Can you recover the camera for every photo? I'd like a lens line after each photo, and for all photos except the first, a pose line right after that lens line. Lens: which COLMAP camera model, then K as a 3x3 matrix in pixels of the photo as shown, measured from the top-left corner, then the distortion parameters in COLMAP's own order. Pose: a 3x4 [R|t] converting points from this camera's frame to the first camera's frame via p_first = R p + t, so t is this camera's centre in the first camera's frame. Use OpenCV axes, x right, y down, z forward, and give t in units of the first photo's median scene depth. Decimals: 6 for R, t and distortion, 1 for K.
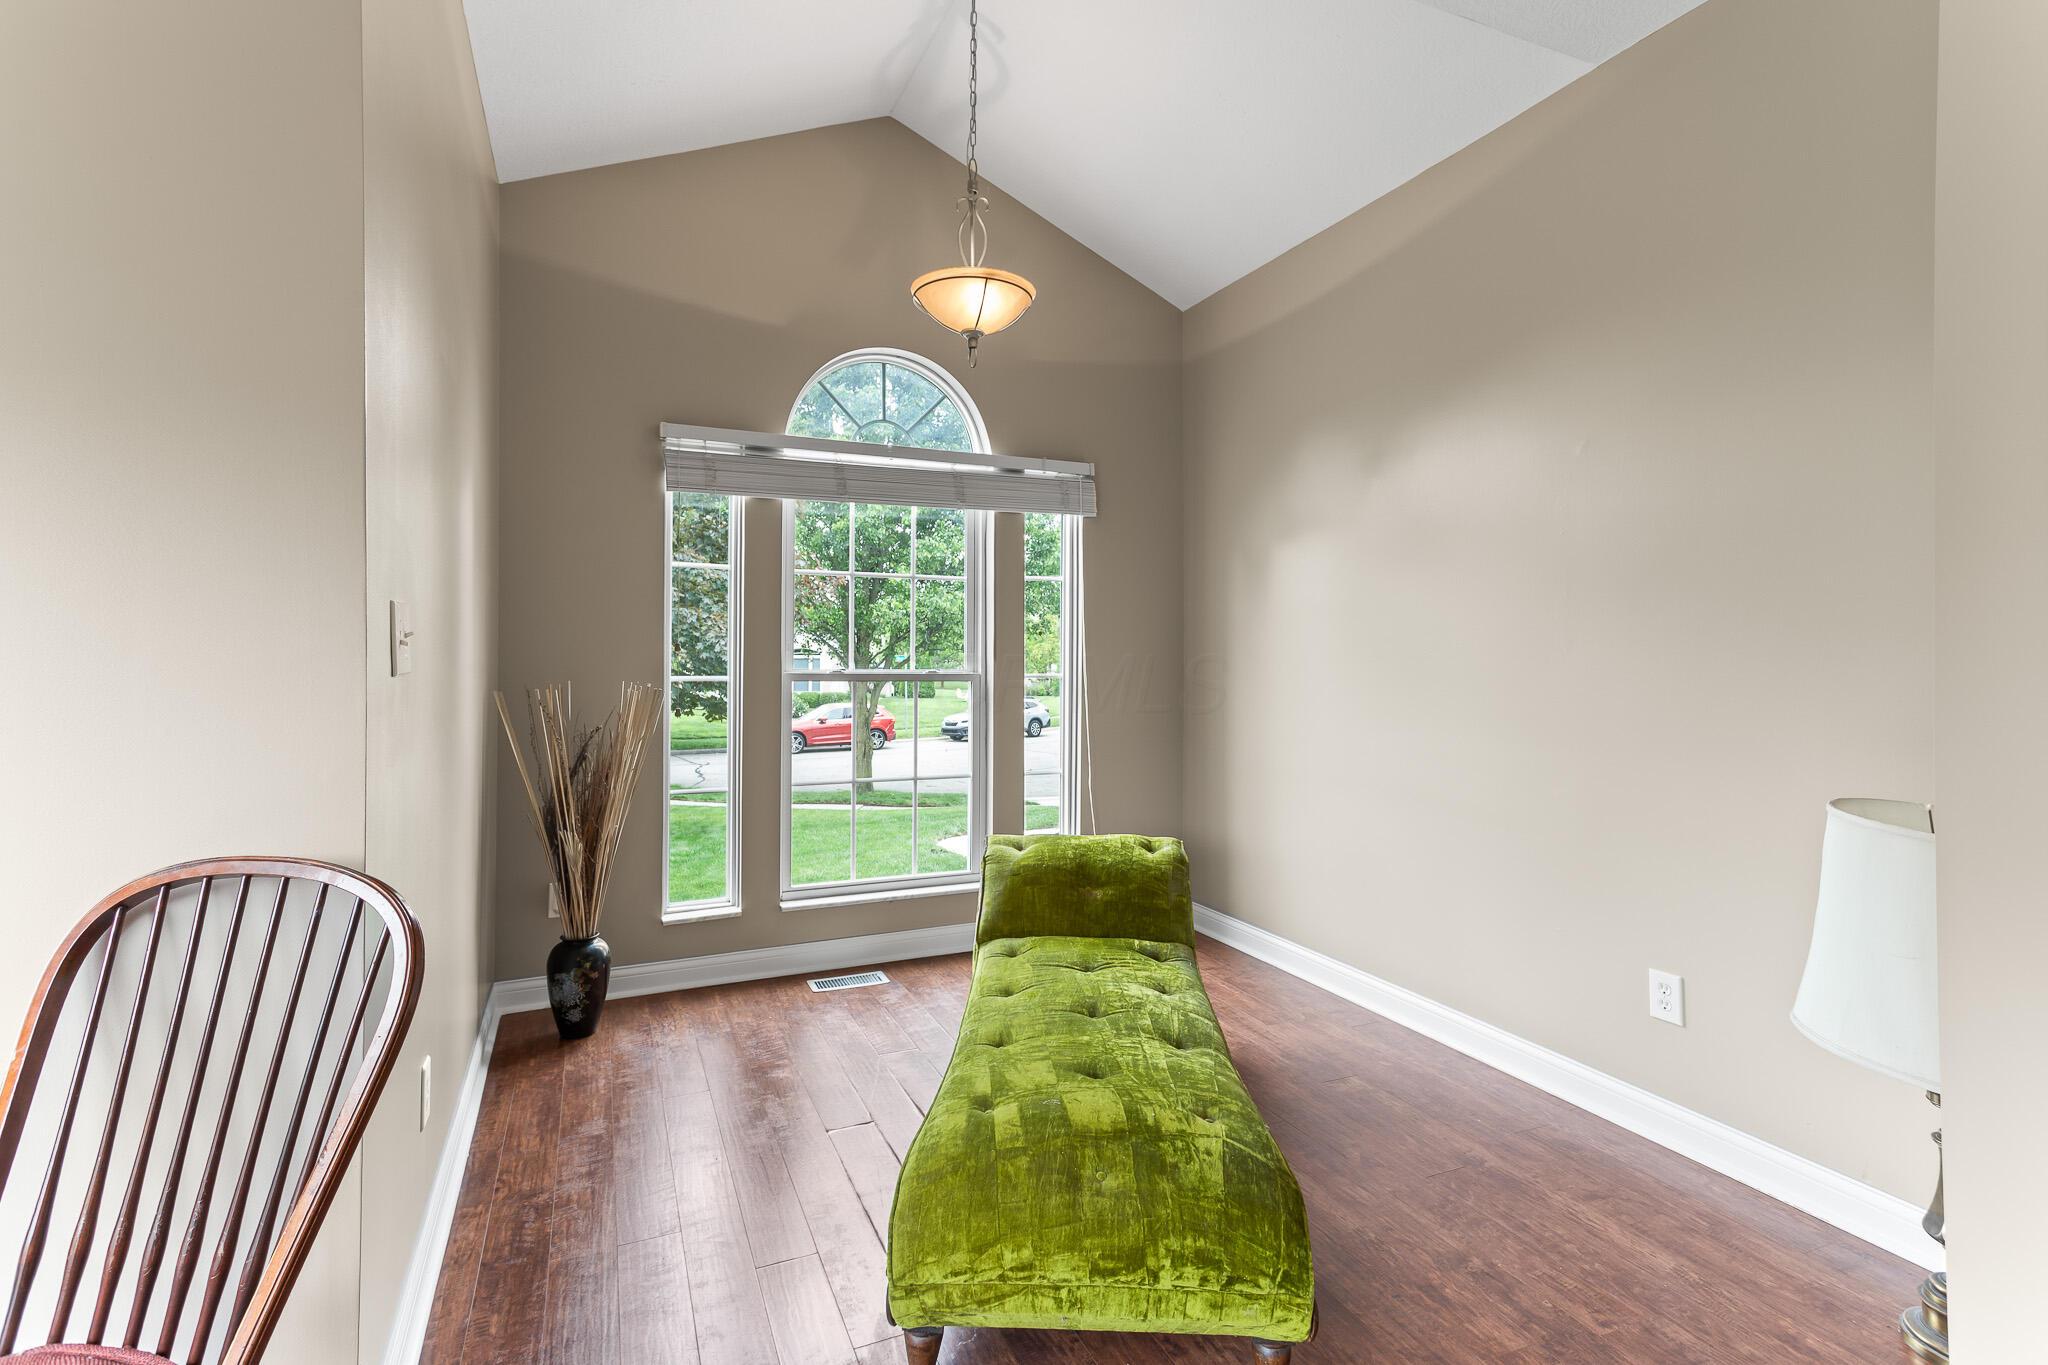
lens RADIAL K [[969.2, 0, 1041.3], [0, 969.2, 650.1], [0, 0, 1]] dist [0.003272, 0.000791]
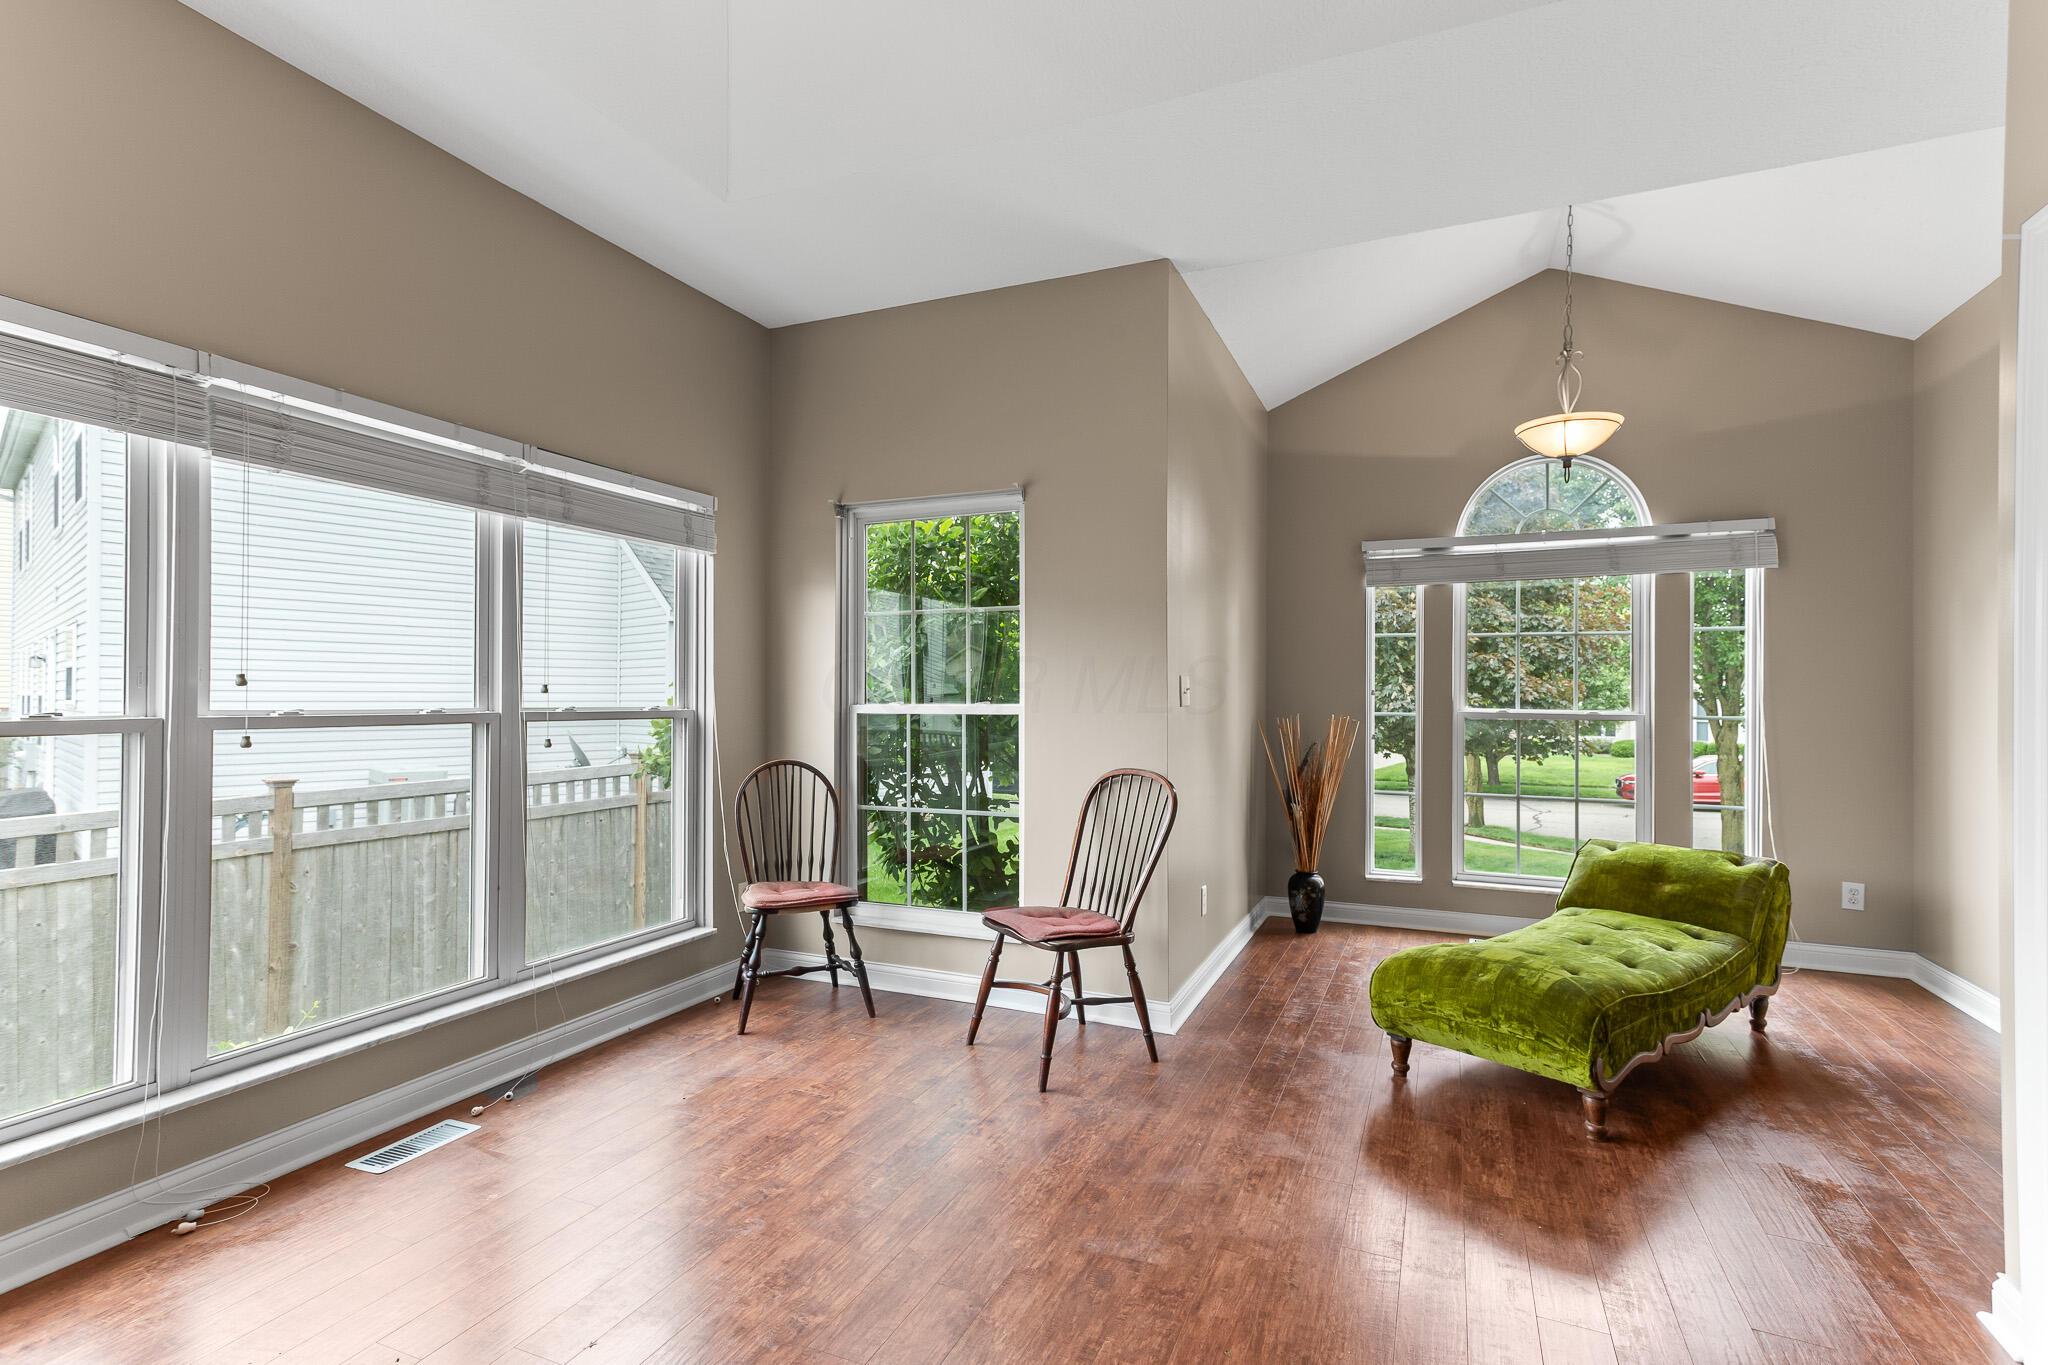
lens RADIAL K [[970.6, 0, 995.2], [0, 970.6, 689.6], [0, 0, 1]] dist [0.020734, 0.000597]
pose [[0.649171, -0.008760, -0.760592, 0.369102], [0.005829, 0.999962, -0.006542, -0.002546], [0.760621, -0.000186, 0.649197, -0.391846]]
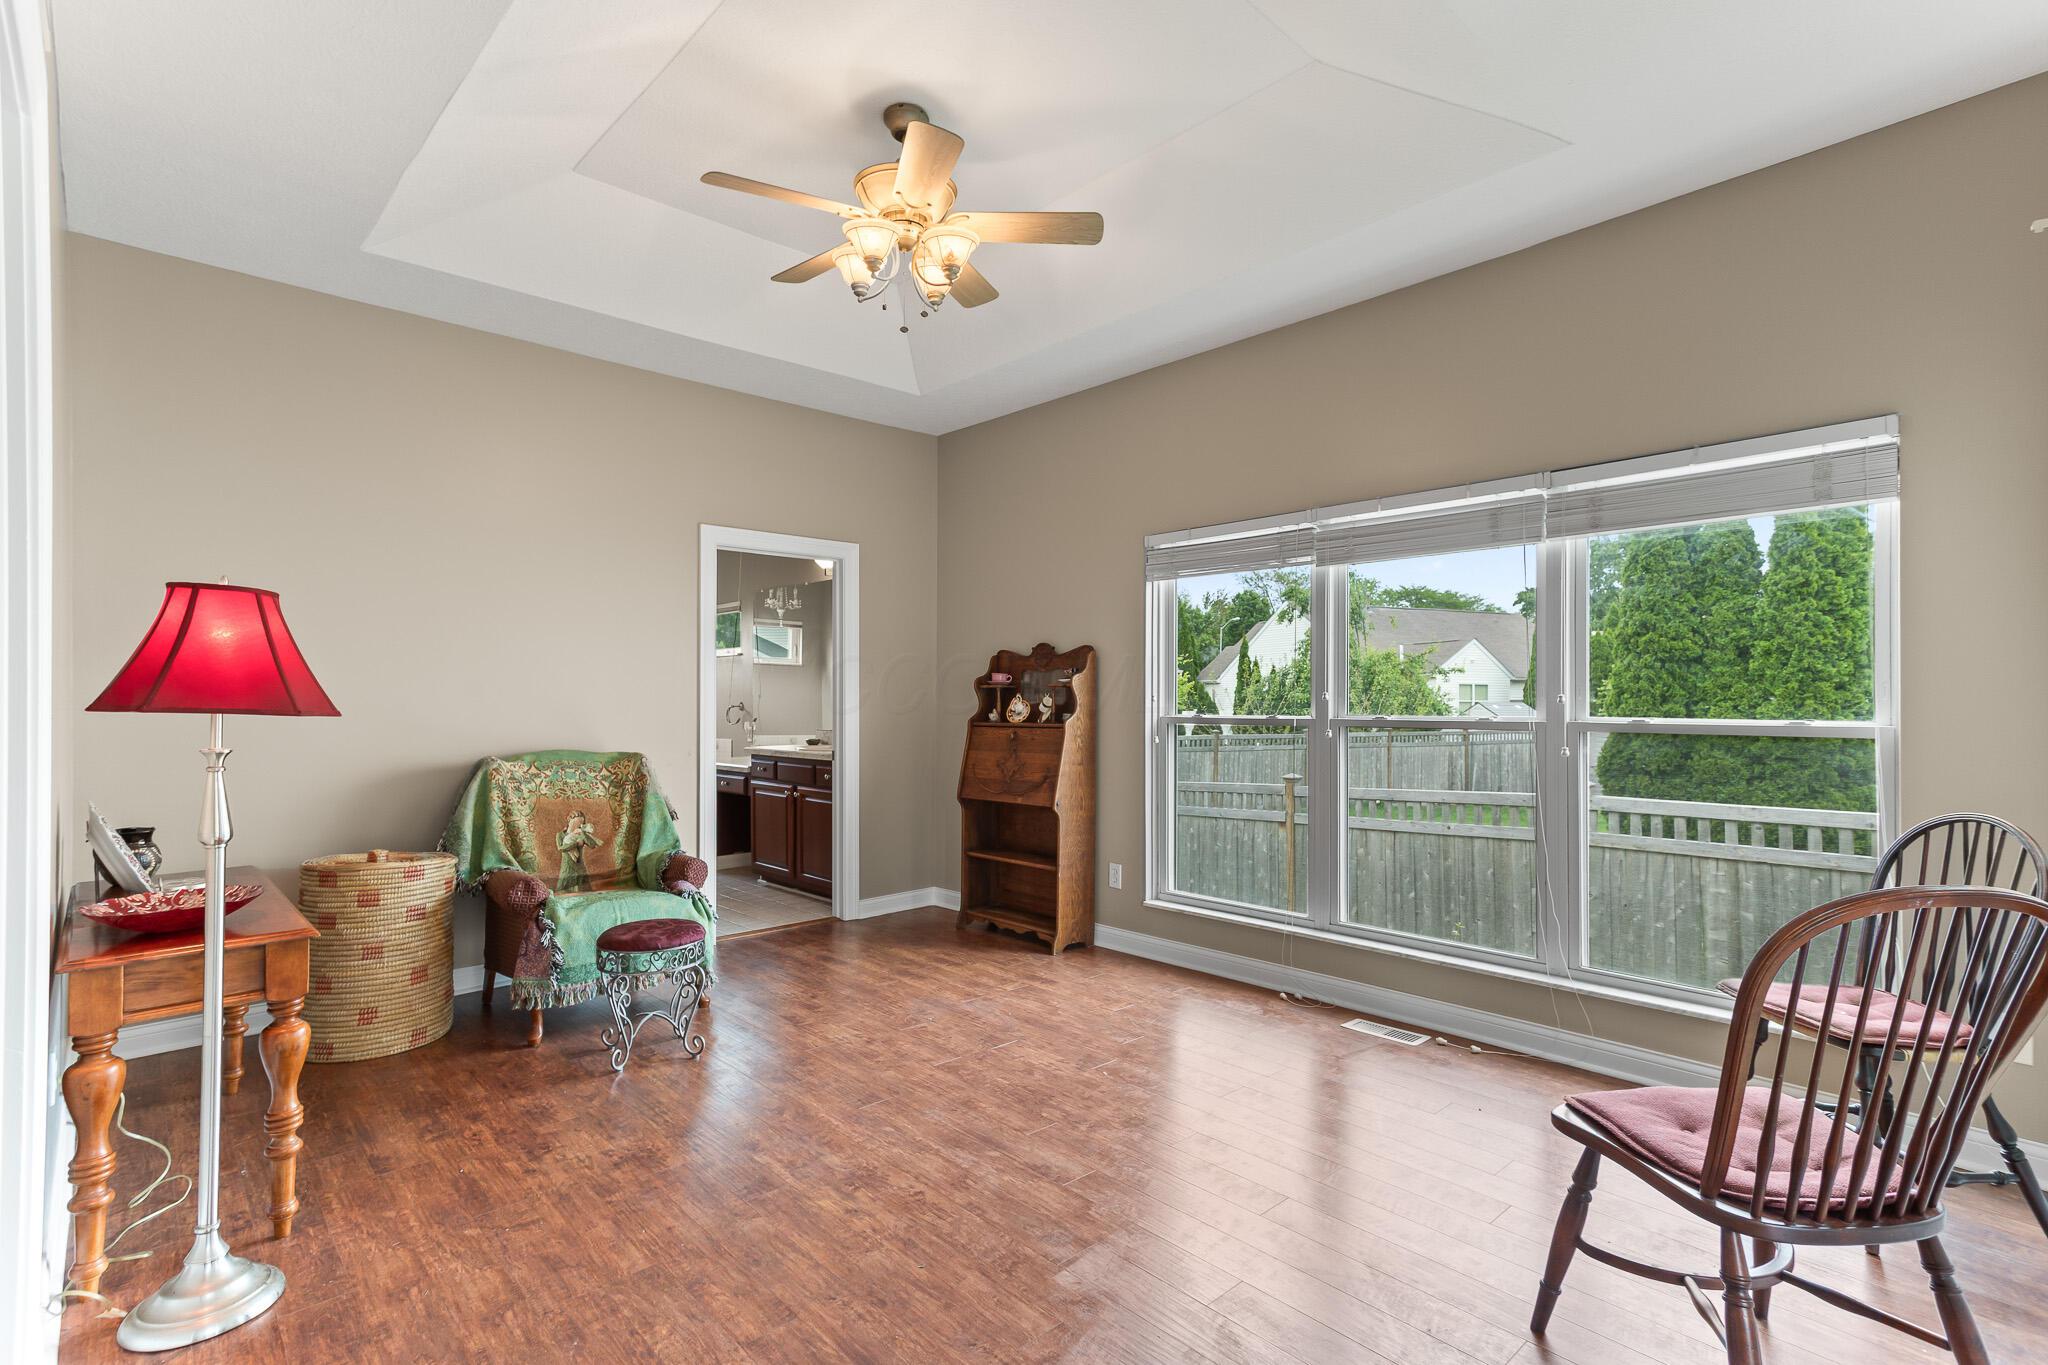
lens RADIAL K [[970.6, 0, 995.2], [0, 970.6, 689.6], [0, 0, 1]] dist [0.020734, 0.000597]
pose [[-0.962410, -0.006662, -0.271521, 0.187679], [-0.003233, 0.999909, -0.013074, -0.004496], [0.271583, -0.011705, -0.962344, 0.573914]]
